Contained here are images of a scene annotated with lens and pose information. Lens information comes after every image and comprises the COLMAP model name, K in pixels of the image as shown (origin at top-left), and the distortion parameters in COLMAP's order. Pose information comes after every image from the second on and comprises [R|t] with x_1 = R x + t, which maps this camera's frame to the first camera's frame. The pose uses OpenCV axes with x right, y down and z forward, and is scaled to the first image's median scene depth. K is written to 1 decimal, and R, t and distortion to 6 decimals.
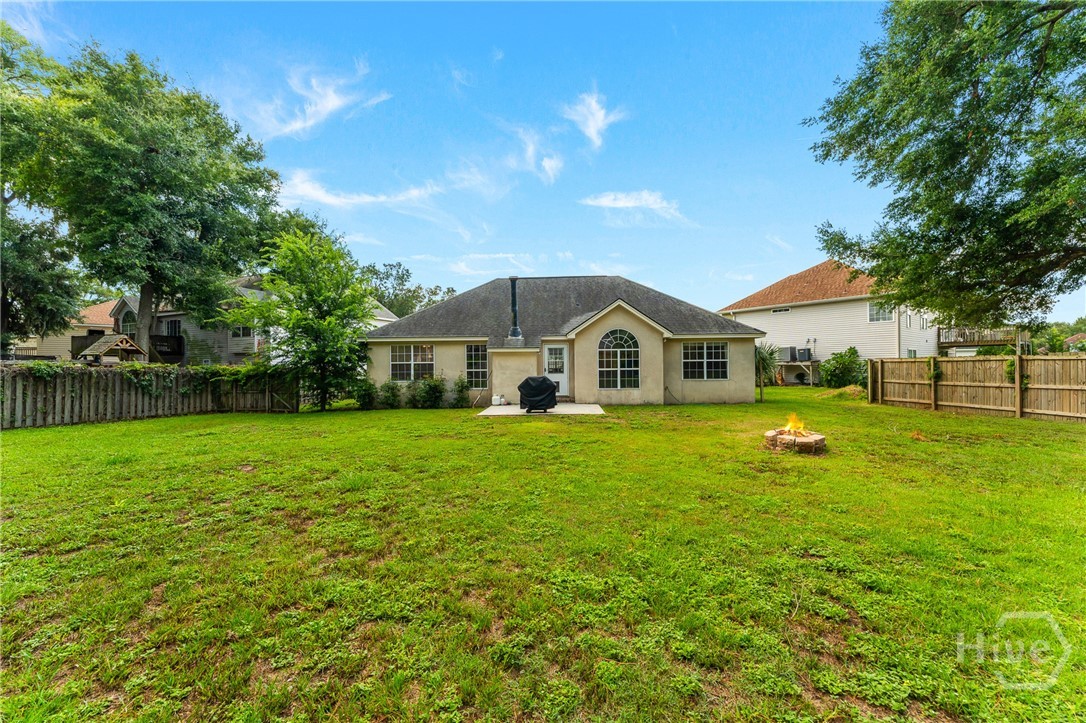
lens RADIAL K [[432.1, 0, 544.1], [0, 432.1, 358.3], [0, 0, 1]] dist [0.002085, 0.000115]
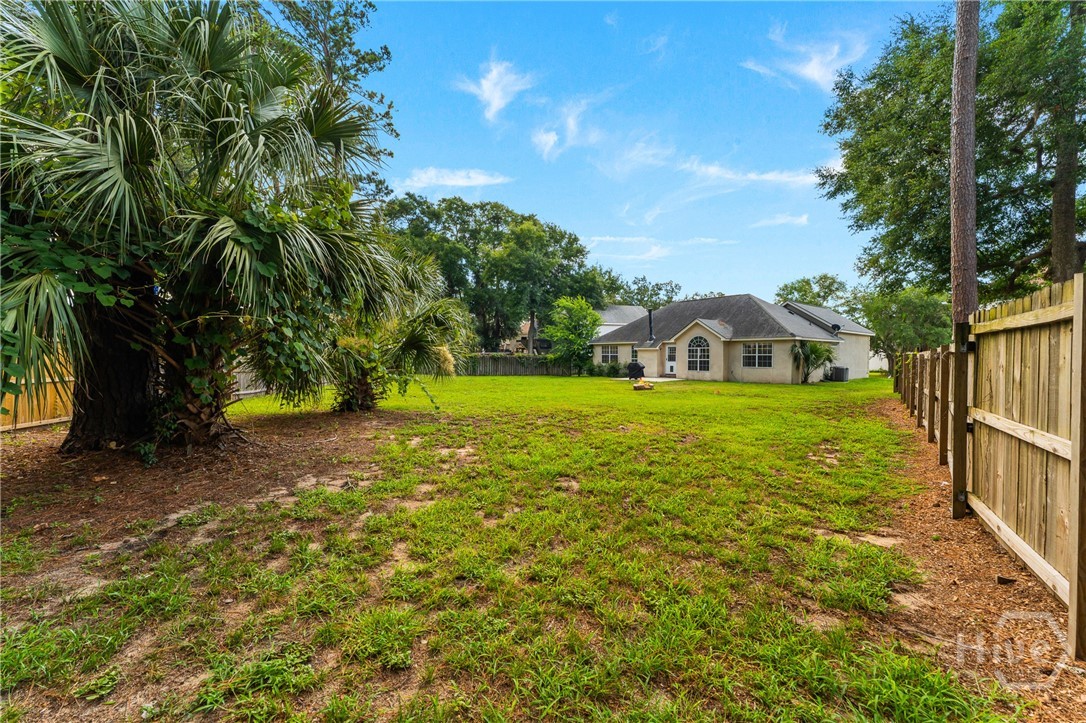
lens RADIAL K [[432.1, 0, 542.5], [0, 432.1, 359.6], [0, 0, 1]] dist [0.002085, 0.000115]
pose [[0.666352, 0.018905, -0.745397, 1.011976], [0.012911, 0.999236, 0.036884, -0.044711], [0.745525, -0.034202, 0.665599, -0.594142]]
